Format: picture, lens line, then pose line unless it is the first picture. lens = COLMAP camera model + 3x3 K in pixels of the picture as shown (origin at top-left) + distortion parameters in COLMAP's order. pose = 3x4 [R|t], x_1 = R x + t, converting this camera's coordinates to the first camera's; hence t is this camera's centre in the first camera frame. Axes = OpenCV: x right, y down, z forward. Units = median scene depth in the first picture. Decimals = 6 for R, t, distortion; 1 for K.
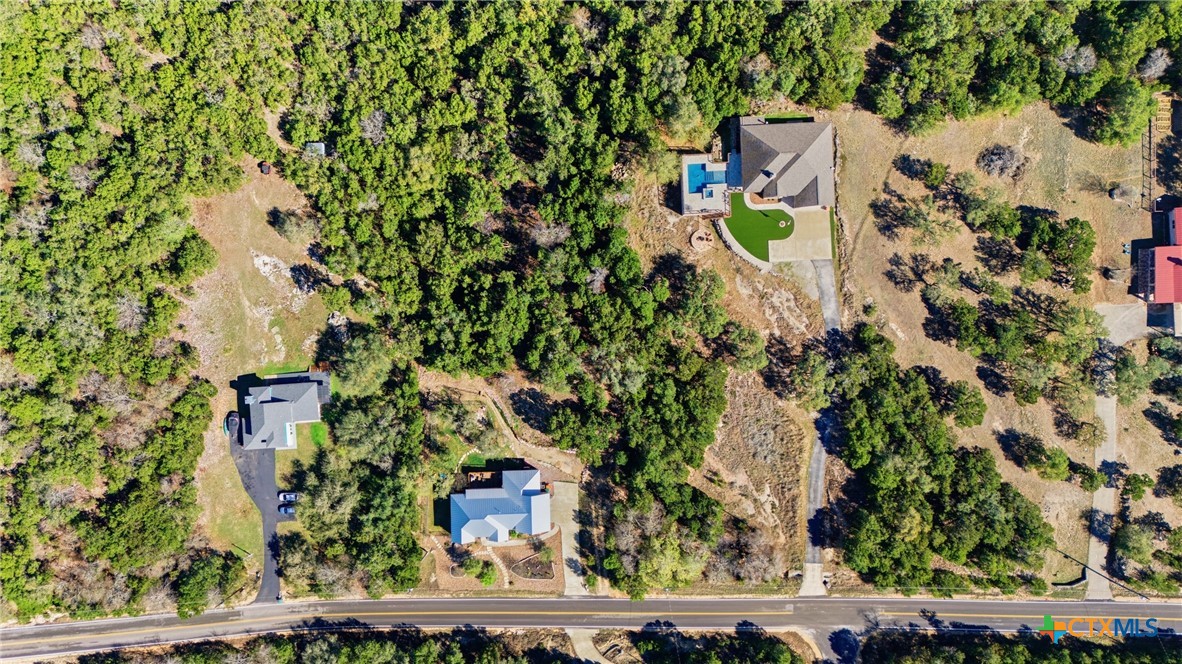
lens RADIAL K [[861.4, 0, 594.4], [0, 861.4, 333.5], [0, 0, 1]] dist [0.033739, -0.007269]
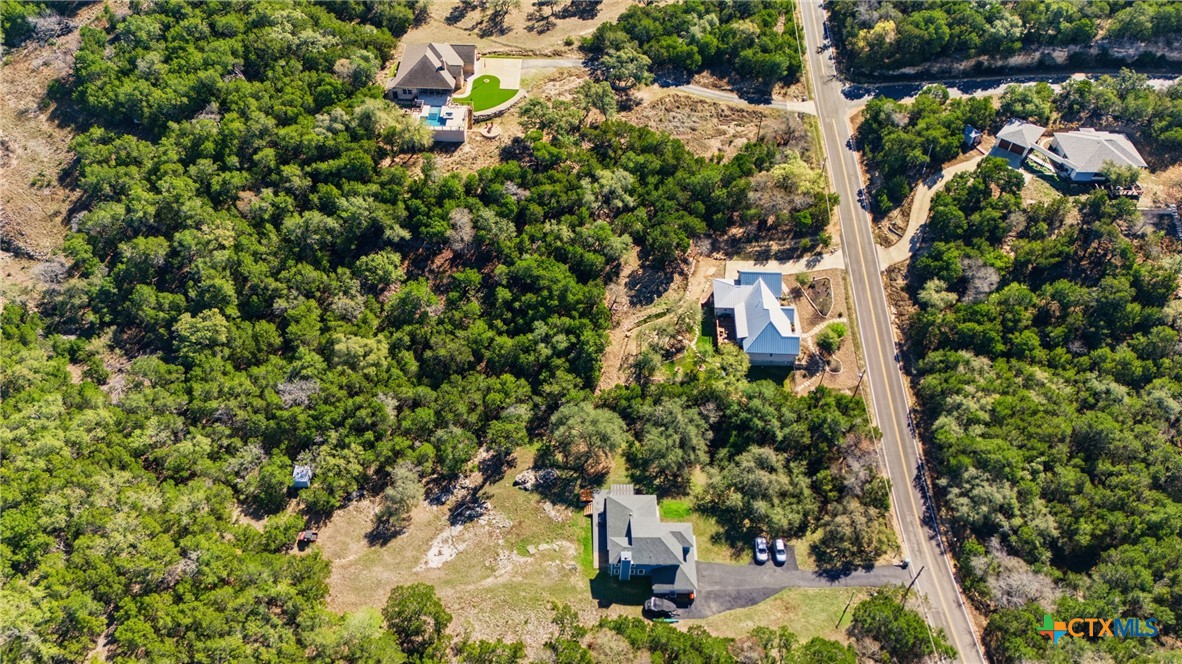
lens RADIAL K [[861.4, 0, 590.6], [0, 861.4, 339.0], [0, 0, 1]] dist [0.033739, -0.007269]
pose [[0.060698, -0.749168, 0.659593, -0.741824], [0.998024, 0.056292, -0.027905, 0.057318], [-0.016224, 0.659984, 0.751104, 0.353117]]
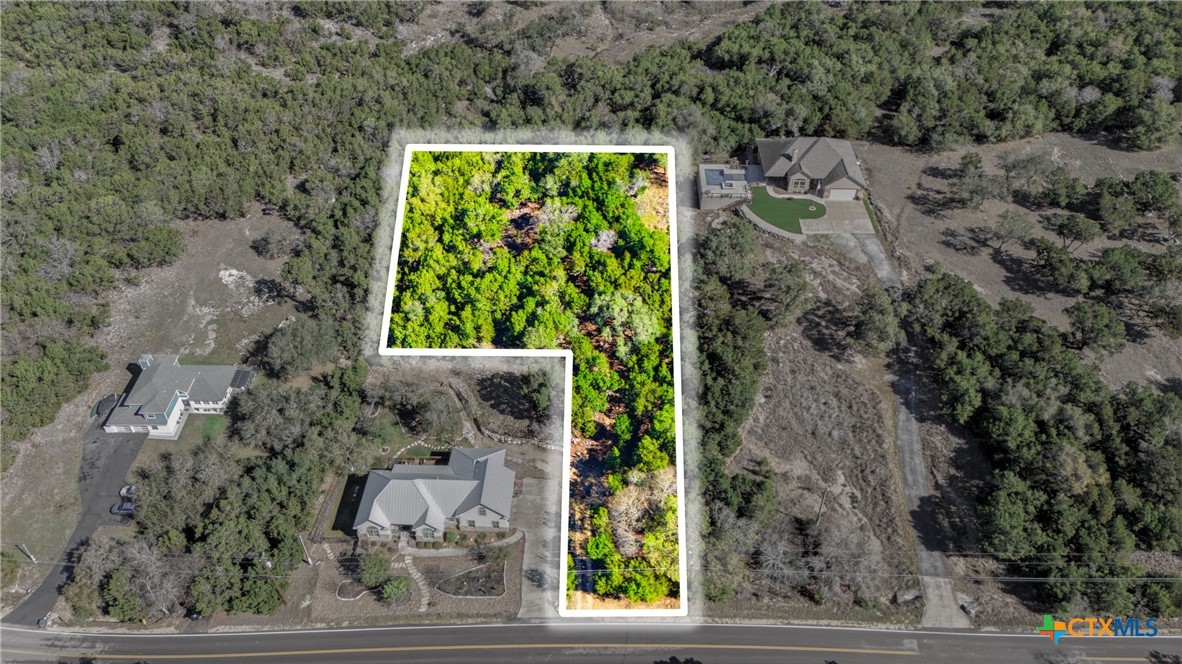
lens RADIAL K [[861.4, 0, 592.3], [0, 861.4, 330.2], [0, 0, 1]] dist [0.033739, -0.007269]
pose [[0.997743, 0.041379, -0.052875, 0.039863], [-0.066981, 0.667794, -0.741326, 0.614040], [0.004634, 0.743195, 0.669059, 0.467912]]
